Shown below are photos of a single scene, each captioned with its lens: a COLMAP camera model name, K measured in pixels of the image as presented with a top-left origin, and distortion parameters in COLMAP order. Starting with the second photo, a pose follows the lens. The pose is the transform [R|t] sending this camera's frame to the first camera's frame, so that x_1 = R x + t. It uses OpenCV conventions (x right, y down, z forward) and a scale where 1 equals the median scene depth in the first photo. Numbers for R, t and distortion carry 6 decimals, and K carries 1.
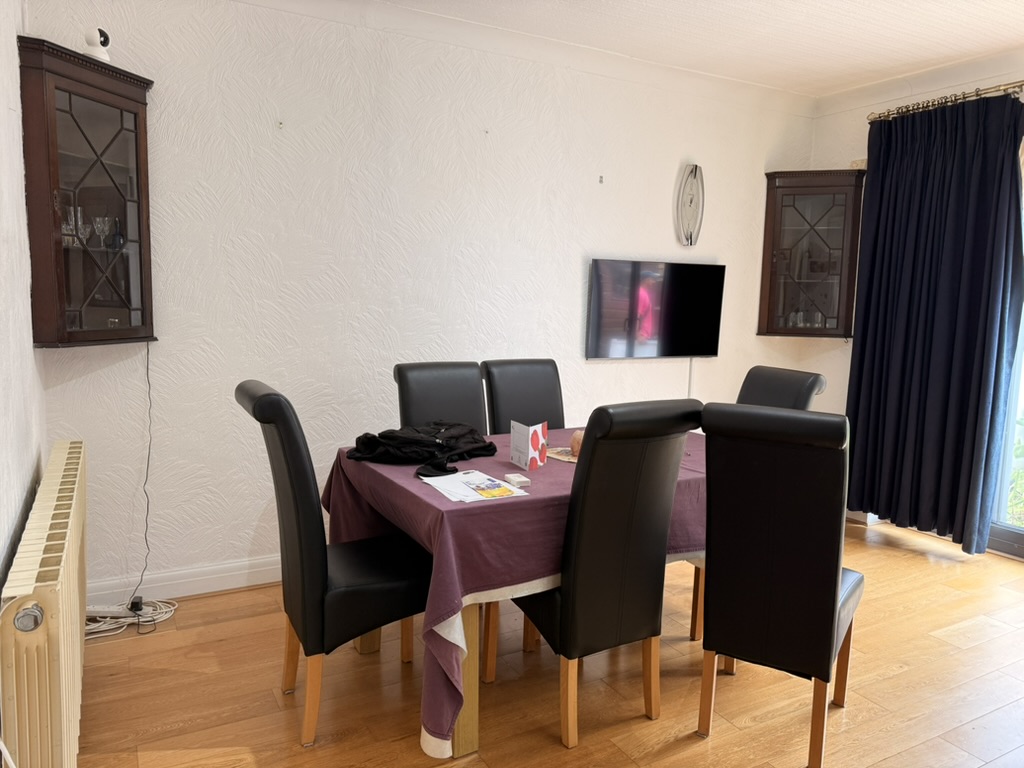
lens RADIAL K [[716.7, 0, 509.0], [0, 716.7, 383.1], [0, 0, 1]] dist [0.077169, -0.121906]
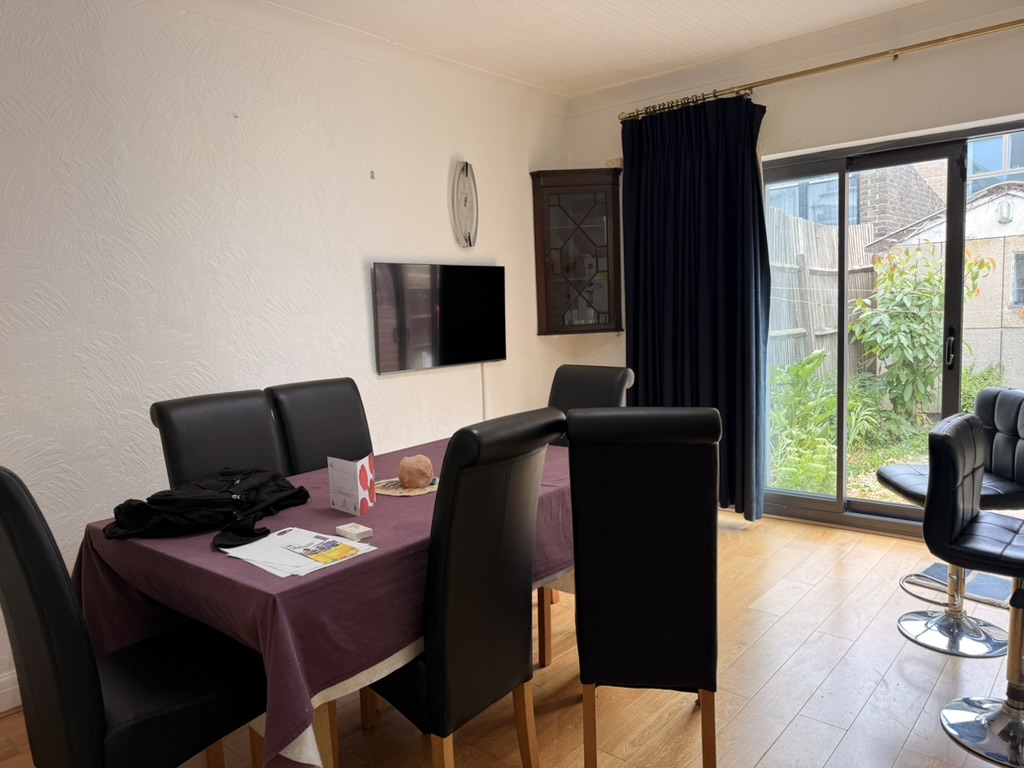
lens RADIAL K [[716.7, 0, 509.0], [0, 716.7, 383.1], [0, 0, 1]] dist [0.077169, -0.121906]
pose [[0.934077, -0.097354, 0.343544, -0.066825], [0.103000, 0.994680, 0.001823, -0.009977], [-0.341893, 0.033683, 0.939135, 0.138734]]
